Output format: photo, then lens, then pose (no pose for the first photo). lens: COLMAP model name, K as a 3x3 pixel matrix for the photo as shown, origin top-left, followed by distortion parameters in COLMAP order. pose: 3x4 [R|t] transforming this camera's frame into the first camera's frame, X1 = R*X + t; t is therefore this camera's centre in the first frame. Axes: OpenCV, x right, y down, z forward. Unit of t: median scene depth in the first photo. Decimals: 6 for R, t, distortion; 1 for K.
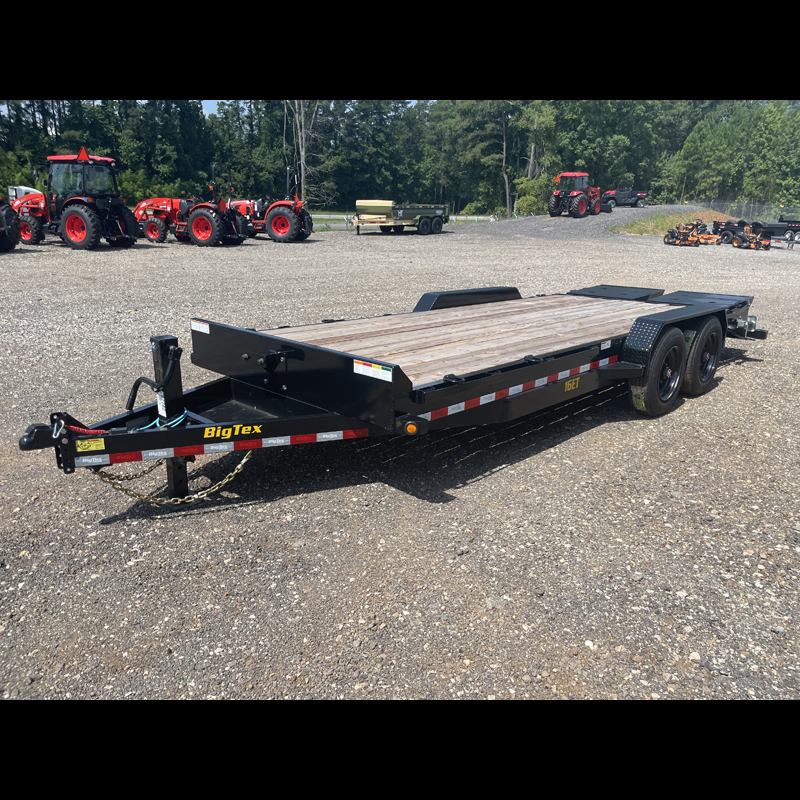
lens RADIAL K [[623.9, 0, 412.0], [0, 623.9, 407.5], [0, 0, 1]] dist [0.070413, -0.109742]
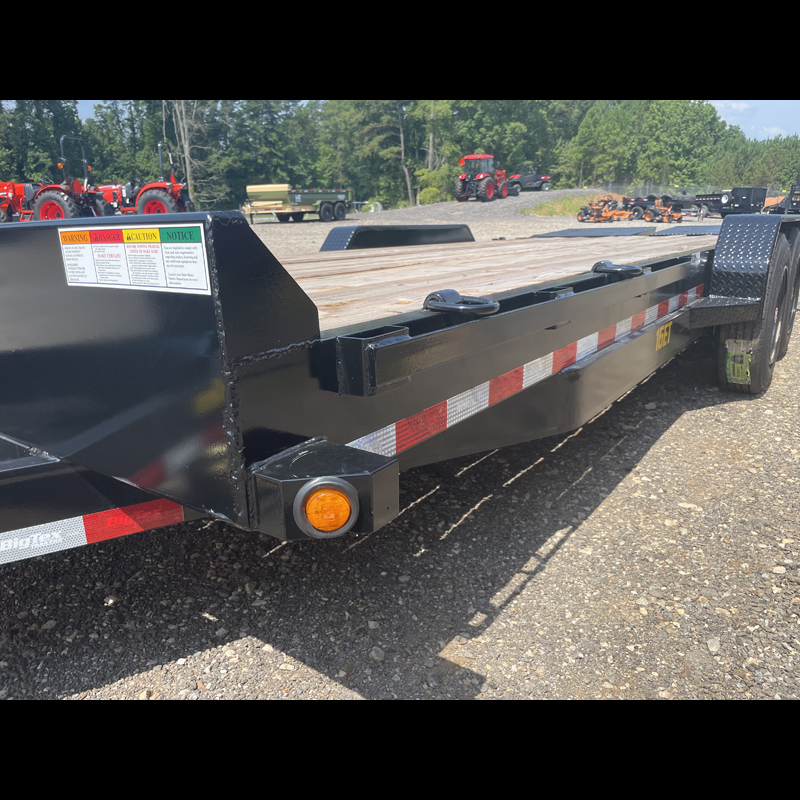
lens RADIAL K [[623.9, 0, 403.7], [0, 623.9, 401.3], [0, 0, 1]] dist [0.070413, -0.109742]
pose [[0.989605, -0.079624, 0.119762, 0.000336], [0.081240, 0.996657, -0.008667, 0.000064], [-0.118671, 0.018306, 0.992765, 0.138871]]
